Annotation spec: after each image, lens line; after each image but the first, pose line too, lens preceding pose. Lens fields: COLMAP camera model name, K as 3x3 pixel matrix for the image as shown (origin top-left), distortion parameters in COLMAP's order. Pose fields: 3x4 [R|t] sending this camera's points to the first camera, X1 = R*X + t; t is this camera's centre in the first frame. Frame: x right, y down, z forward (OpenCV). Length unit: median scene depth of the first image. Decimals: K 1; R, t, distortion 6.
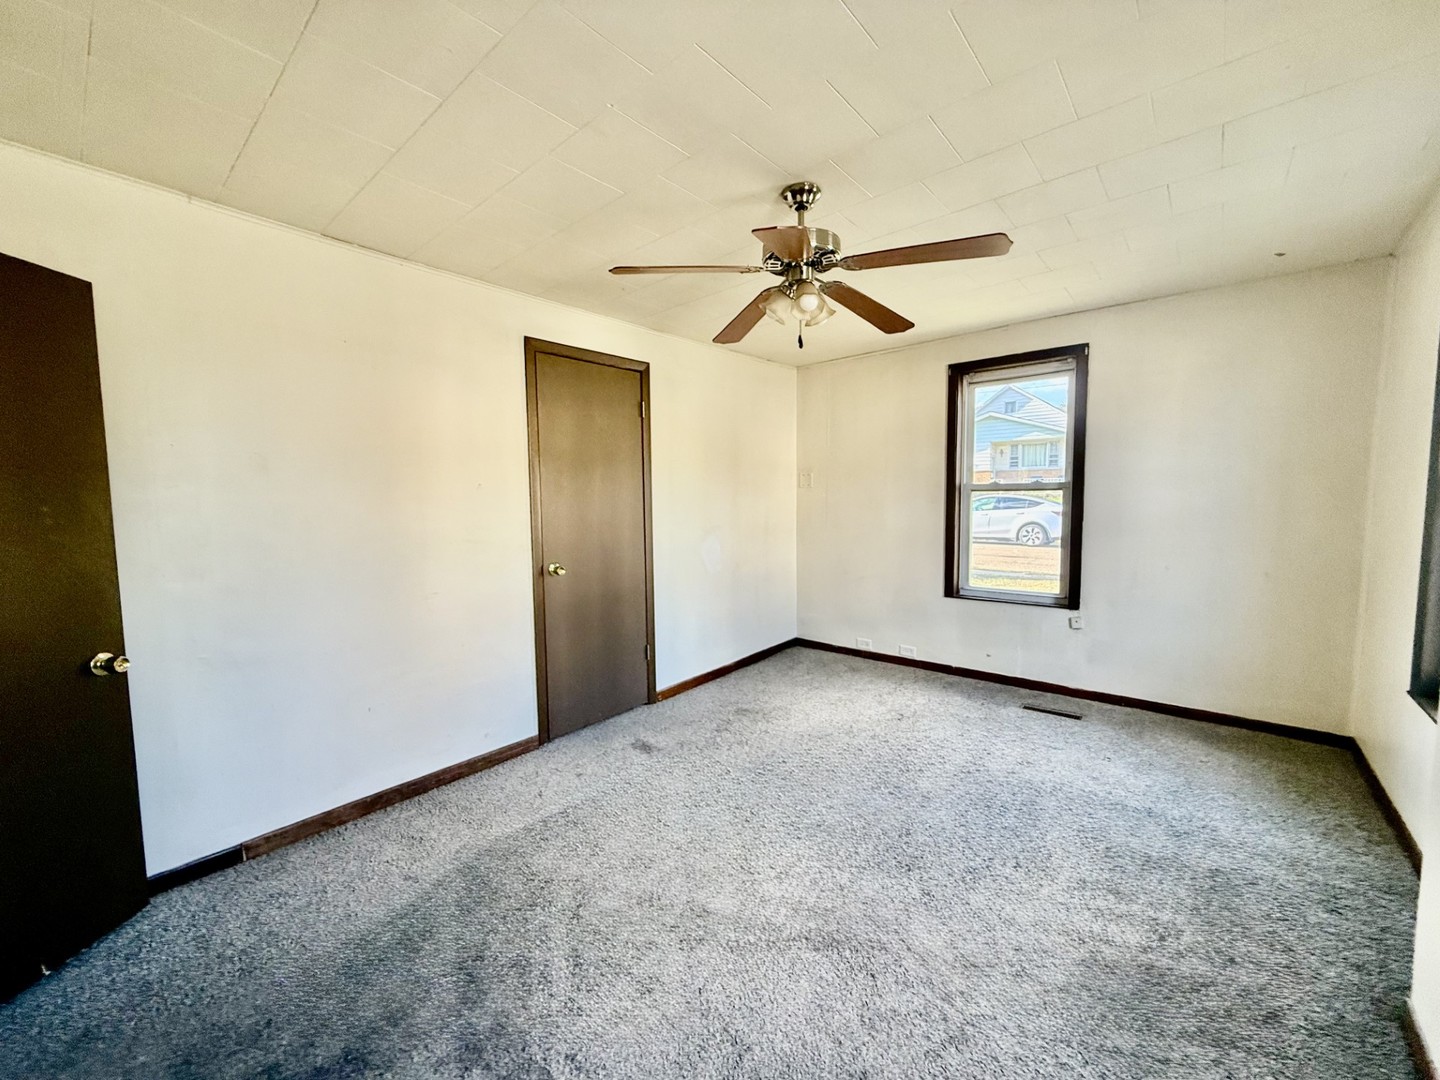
lens RADIAL K [[574.9, 0, 716.0], [0, 574.9, 539.0], [0, 0, 1]] dist [-0.000558, -0.000239]
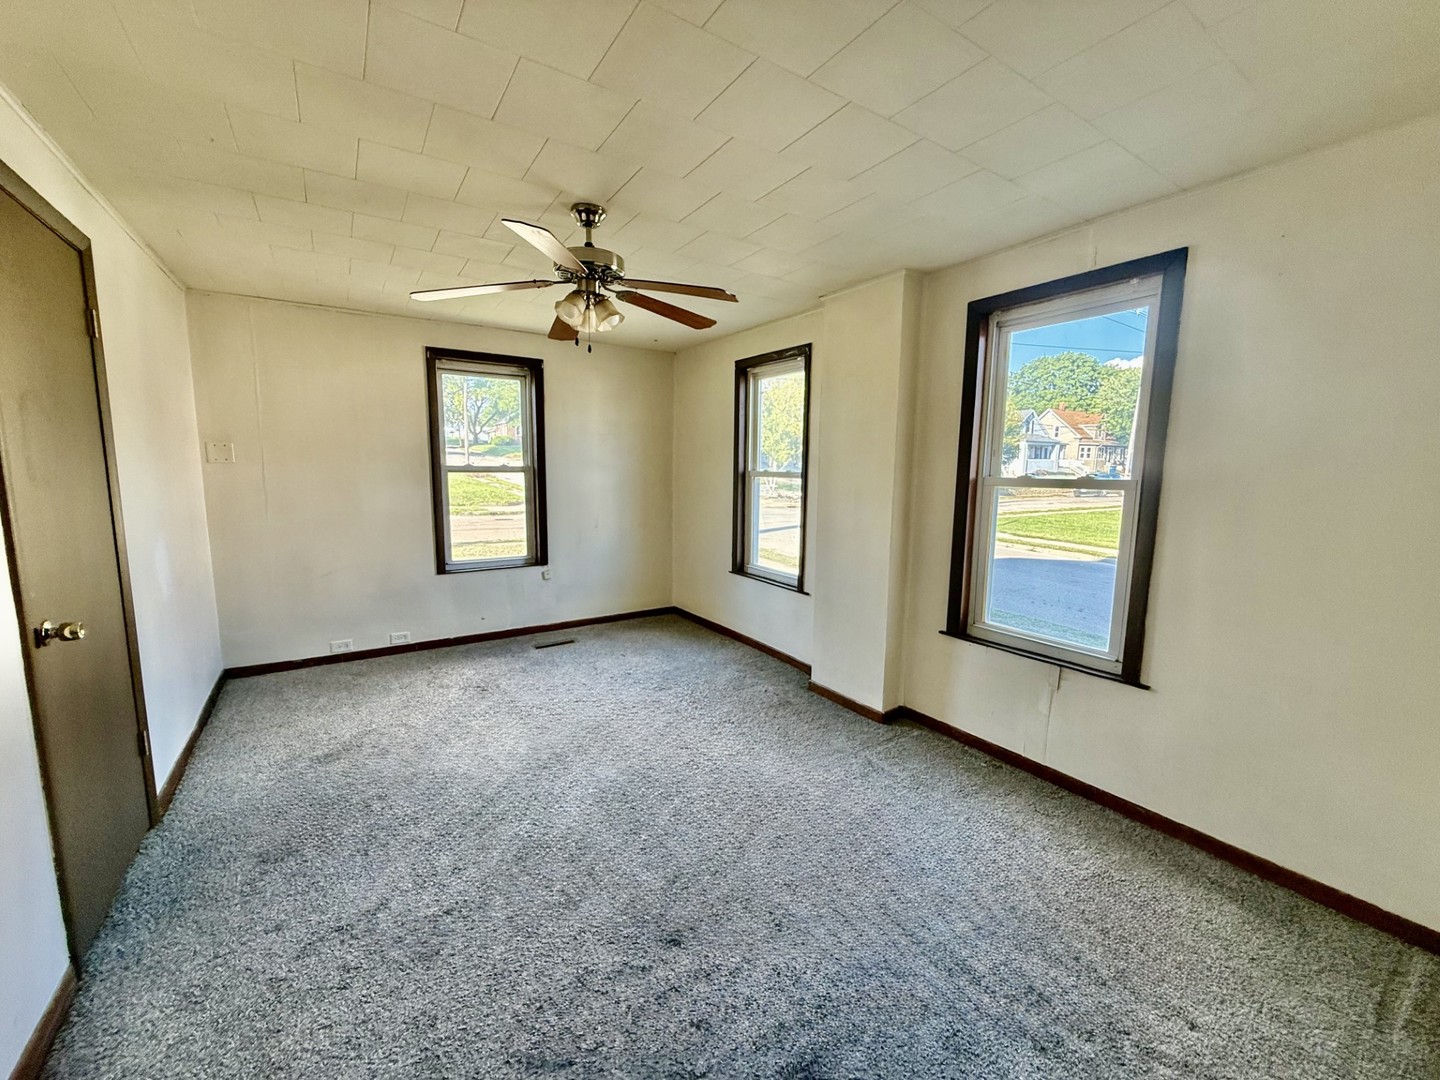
lens RADIAL K [[567.2, 0, 720.0], [0, 567.2, 540.0], [0, 0, 1]] dist [-0.000026, 0.000057]
pose [[0.277150, -0.107894, 0.954750, -0.480107], [0.057783, 0.993748, 0.095527, -0.032584], [-0.959088, 0.028693, 0.281652, 0.255617]]
